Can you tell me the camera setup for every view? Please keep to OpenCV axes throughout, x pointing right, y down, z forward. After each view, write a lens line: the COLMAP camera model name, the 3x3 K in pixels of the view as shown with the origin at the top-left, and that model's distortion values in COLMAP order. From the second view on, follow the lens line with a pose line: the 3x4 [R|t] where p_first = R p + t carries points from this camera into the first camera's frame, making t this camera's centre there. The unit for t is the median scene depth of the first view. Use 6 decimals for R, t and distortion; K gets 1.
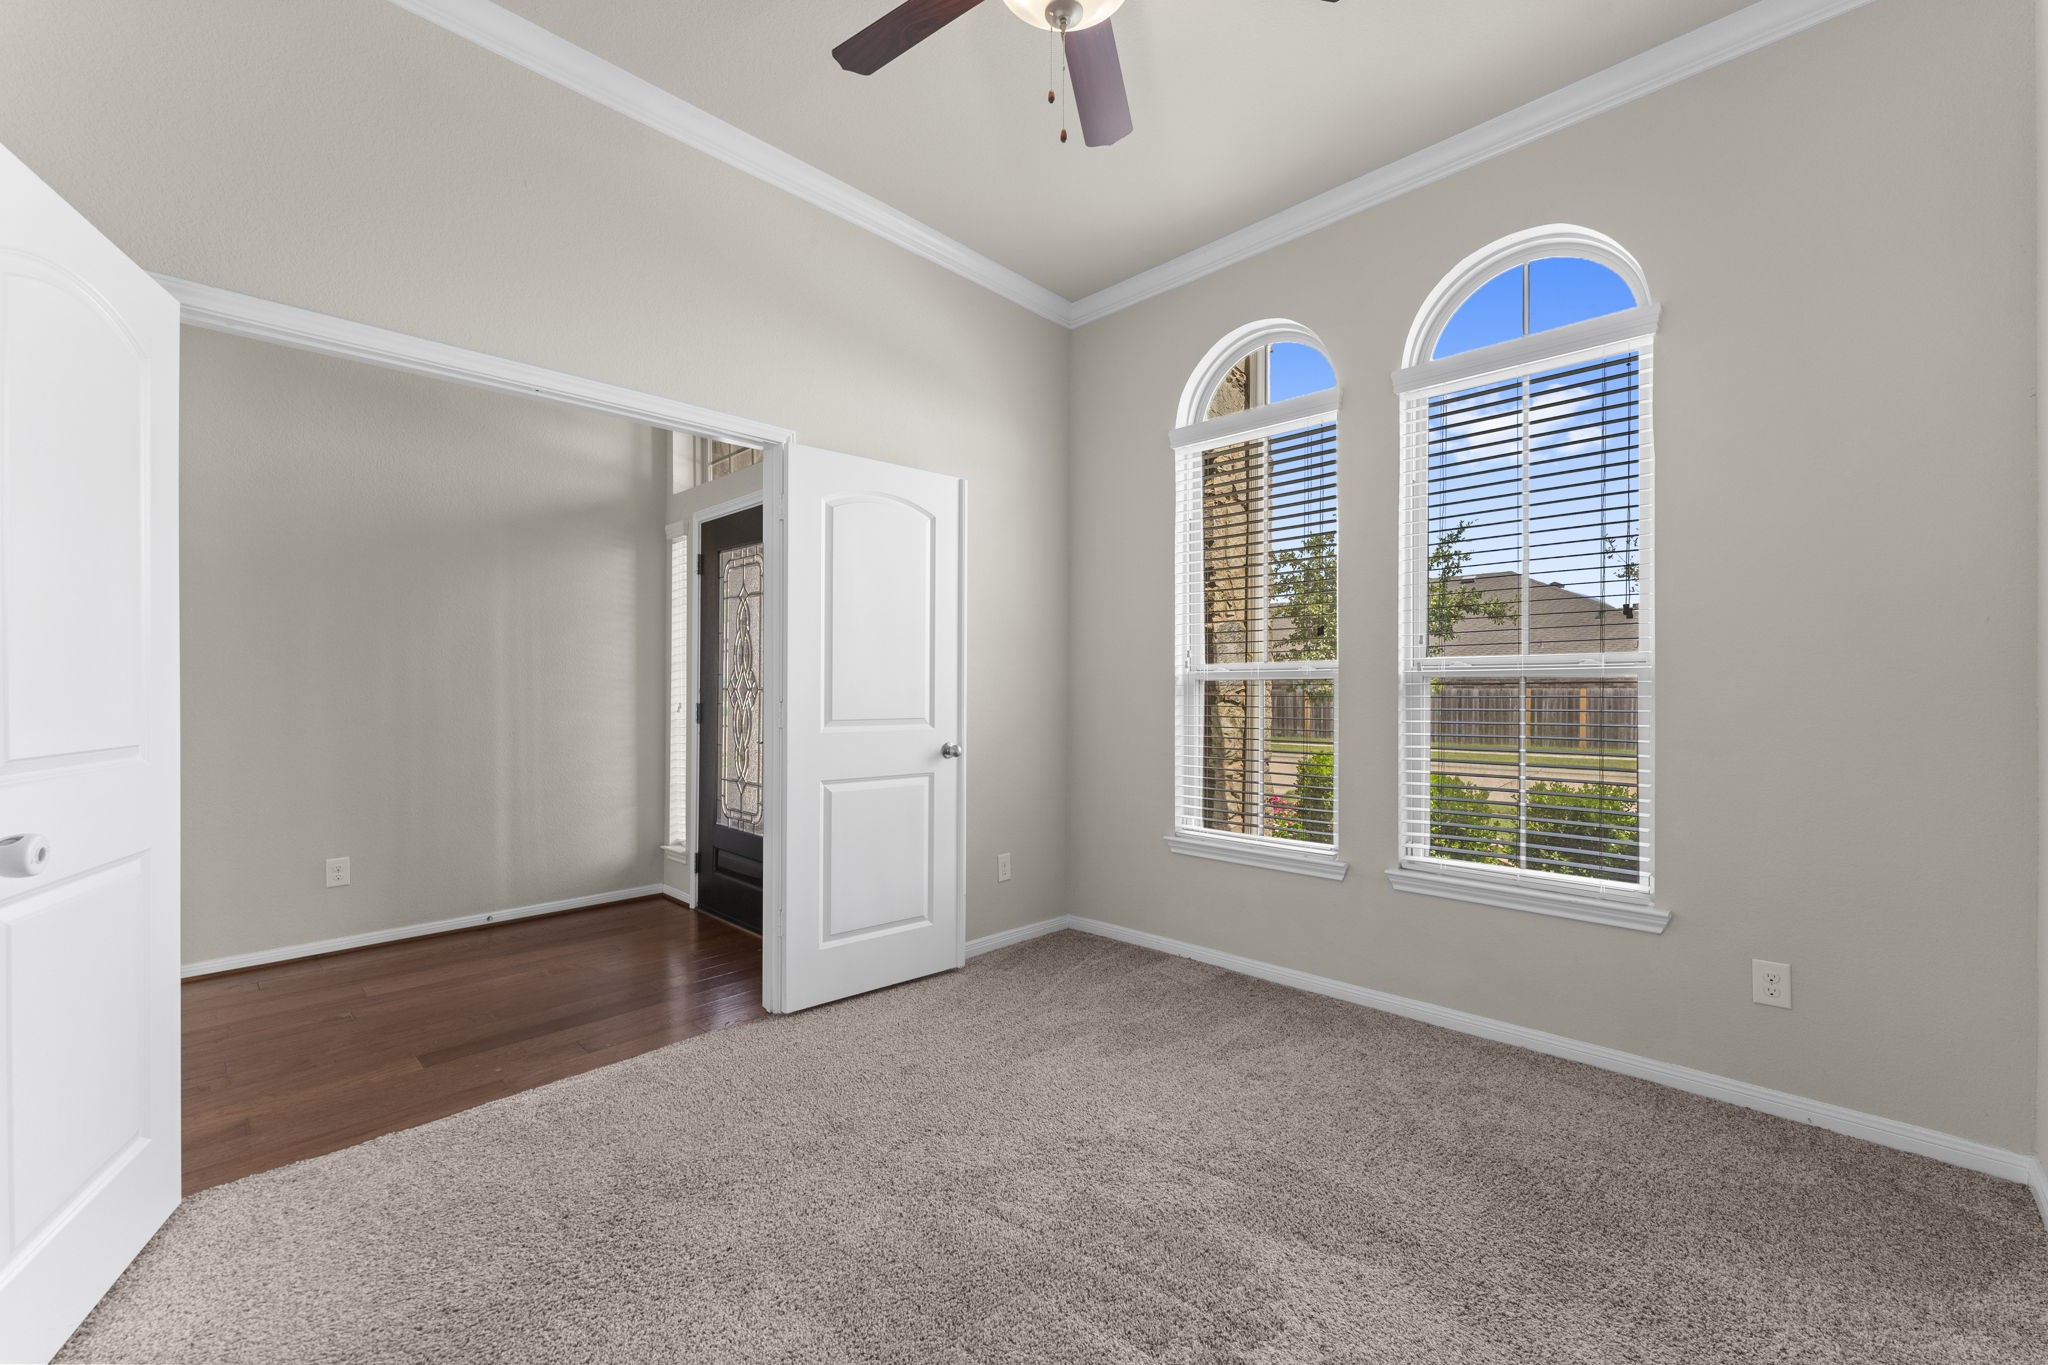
lens RADIAL K [[841.5, 0, 1020.0], [0, 841.5, 679.5], [0, 0, 1]] dist [-0.001188, -0.000060]
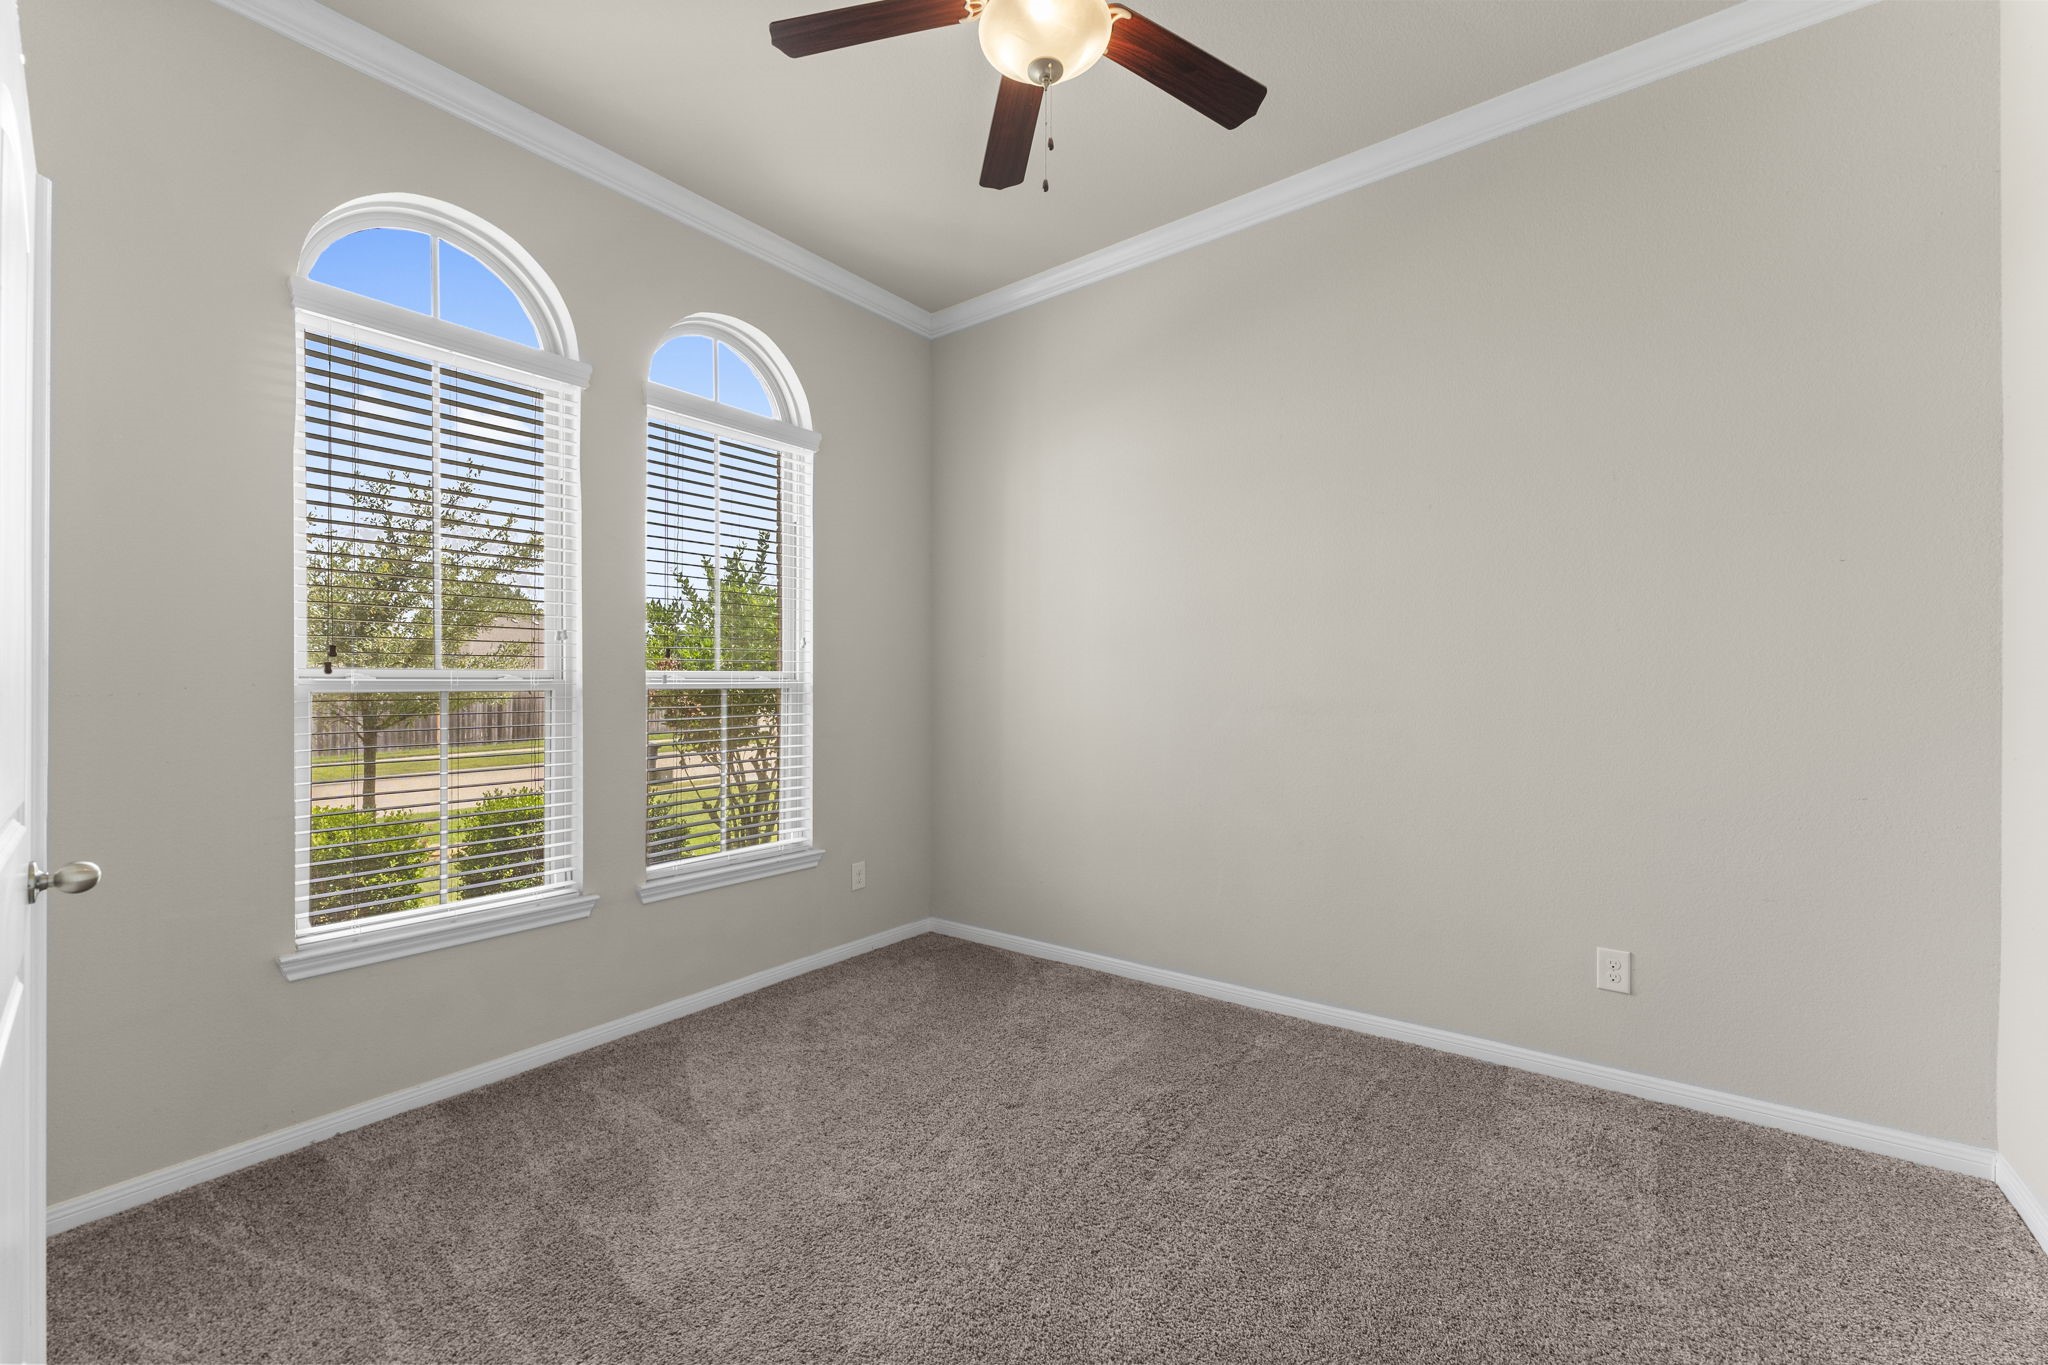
lens RADIAL K [[806.4, 0, 1024.0], [0, 806.4, 682.5], [0, 0, 1]] dist [-0.009598, -0.000349]
pose [[-0.124818, 0.005259, 0.992166, -0.622142], [-0.000245, 0.999986, -0.005332, -0.014971], [-0.992180, -0.000908, -0.124815, 0.731646]]
